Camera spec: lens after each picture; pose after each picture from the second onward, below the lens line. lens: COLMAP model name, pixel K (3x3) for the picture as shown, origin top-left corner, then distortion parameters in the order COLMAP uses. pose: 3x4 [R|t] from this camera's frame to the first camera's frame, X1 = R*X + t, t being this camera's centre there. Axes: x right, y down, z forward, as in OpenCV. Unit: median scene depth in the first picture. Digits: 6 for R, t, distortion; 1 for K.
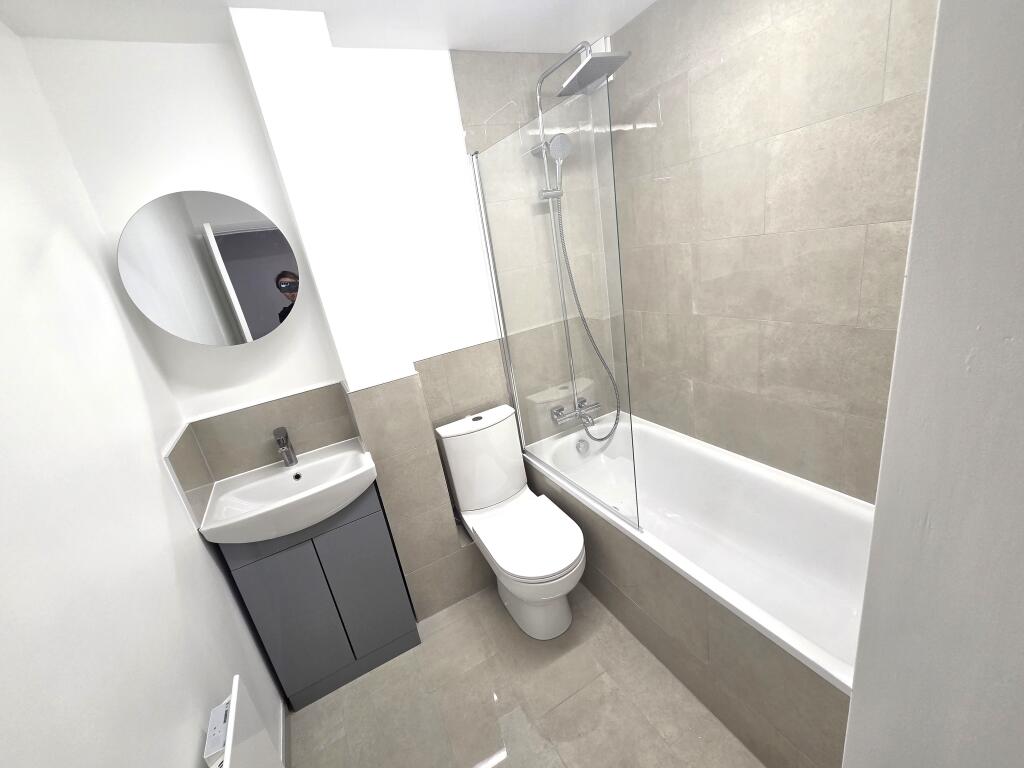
lens RADIAL K [[419.0, 0, 512.0], [0, 419.0, 384.0], [0, 0, 1]] dist [0.000733, -0.000372]
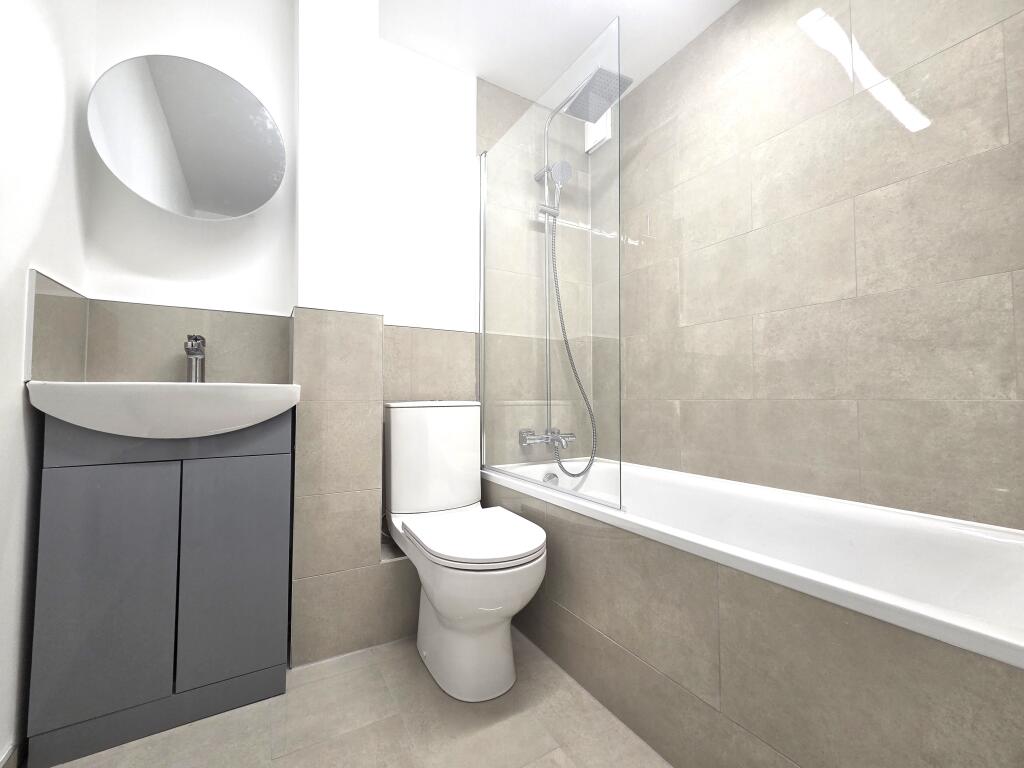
lens RADIAL K [[419.0, 0, 512.0], [0, 419.0, 384.0], [0, 0, 1]] dist [0.000733, -0.000372]
pose [[0.986721, 0.158021, 0.037568, 0.034030], [-0.134746, 0.925520, -0.353915, 0.350455], [-0.090696, 0.344153, 0.934523, 0.180095]]
